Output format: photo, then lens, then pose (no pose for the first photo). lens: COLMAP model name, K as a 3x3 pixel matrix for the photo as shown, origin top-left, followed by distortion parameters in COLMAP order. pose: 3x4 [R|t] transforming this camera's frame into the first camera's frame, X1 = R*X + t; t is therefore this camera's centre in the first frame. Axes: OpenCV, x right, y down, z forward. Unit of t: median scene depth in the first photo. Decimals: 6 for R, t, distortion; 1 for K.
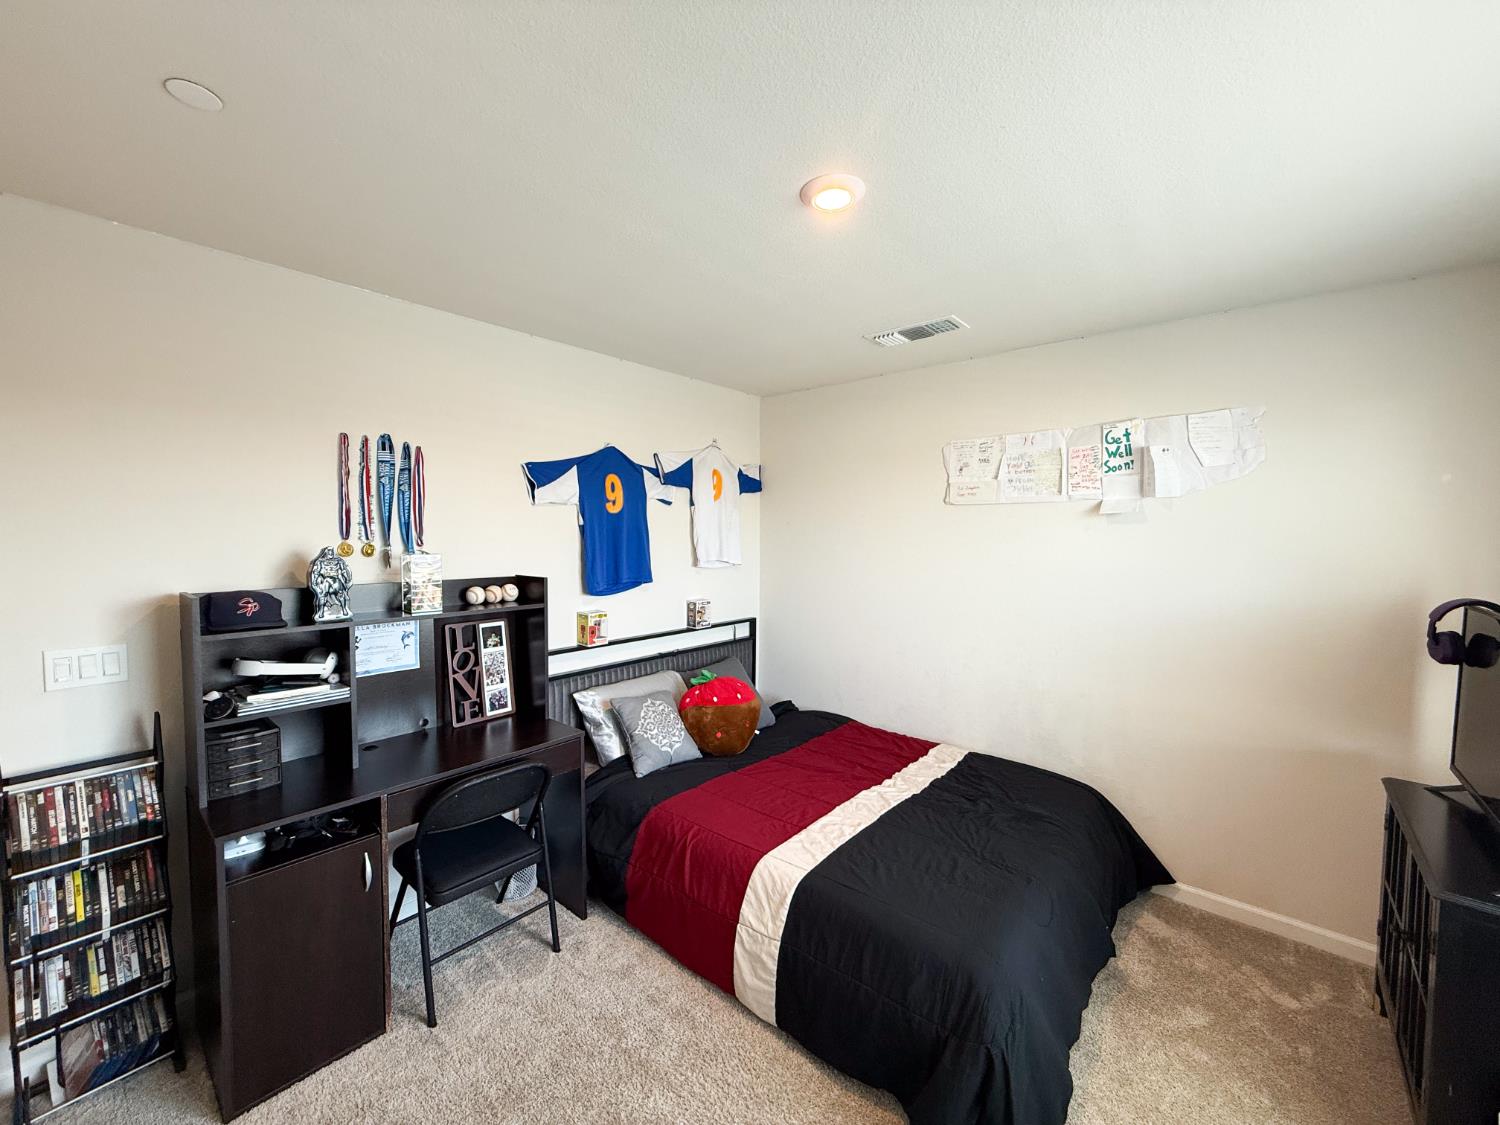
lens RADIAL K [[596.1, 0, 744.1], [0, 596.1, 562.4], [0, 0, 1]] dist [-0.000315, -0.000088]
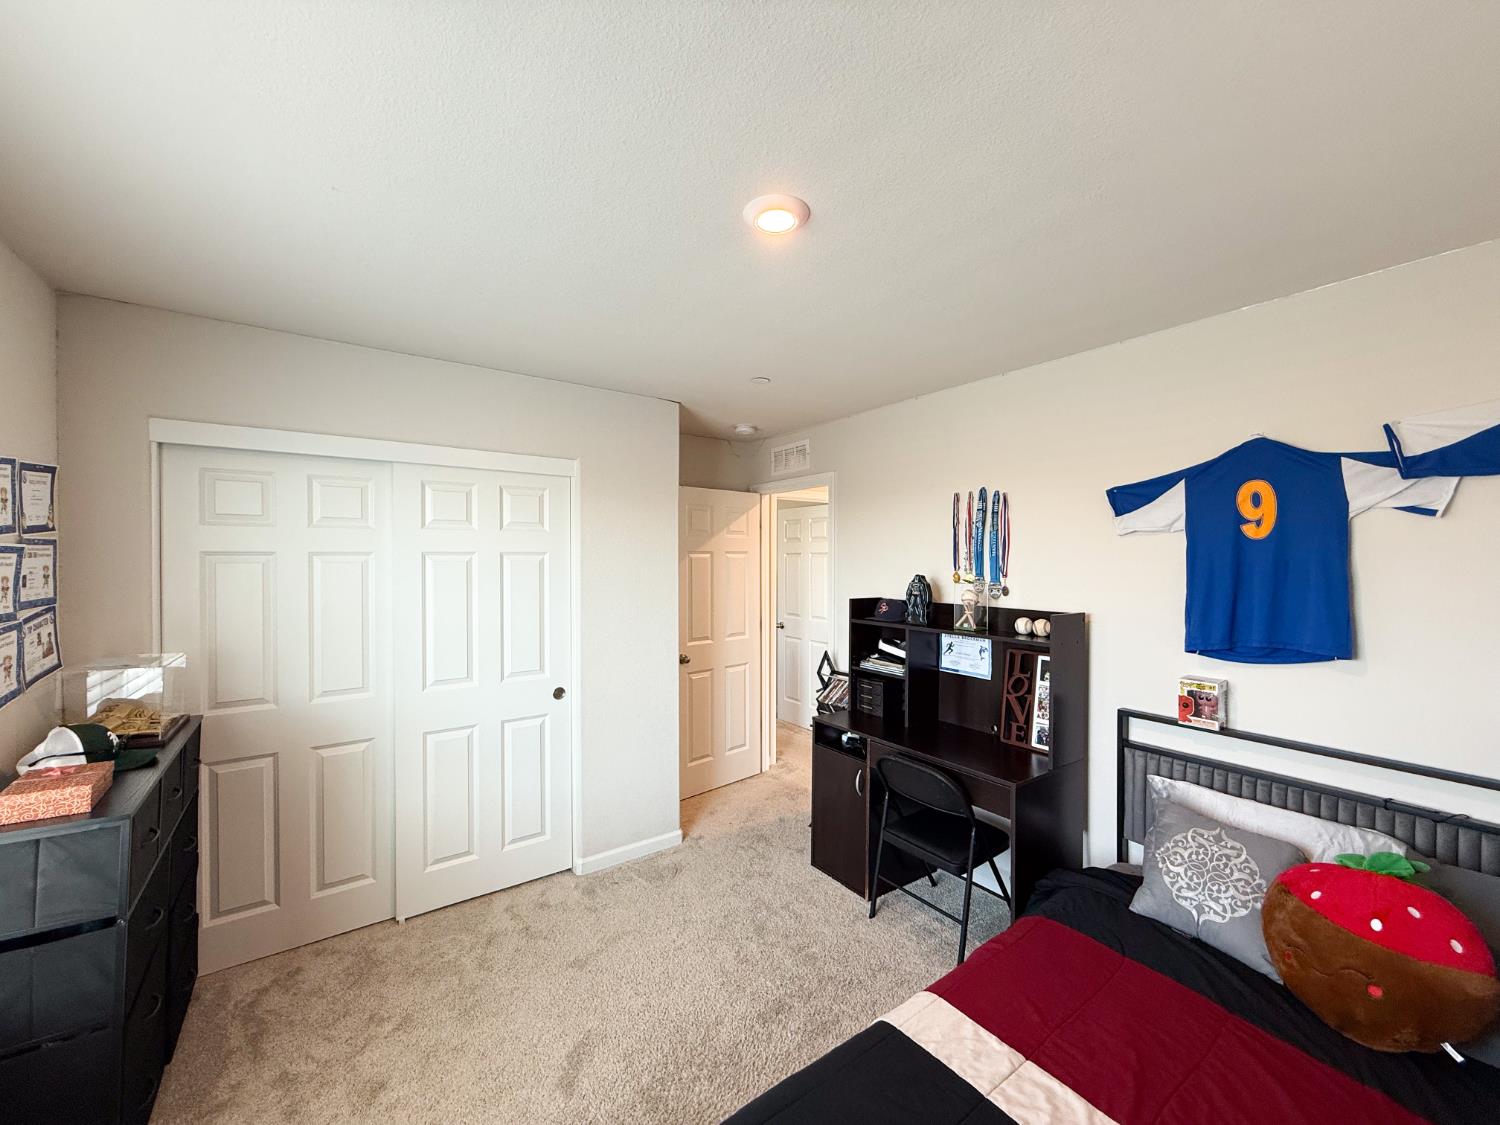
lens RADIAL K [[596.1, 0, 744.1], [0, 596.1, 562.4], [0, 0, 1]] dist [-0.000315, -0.000088]
pose [[-0.241647, 0.000123, -0.970364, 0.685671], [-0.056966, 0.998274, 0.014312, -0.042535], [0.968691, 0.058737, -0.241223, 0.761273]]
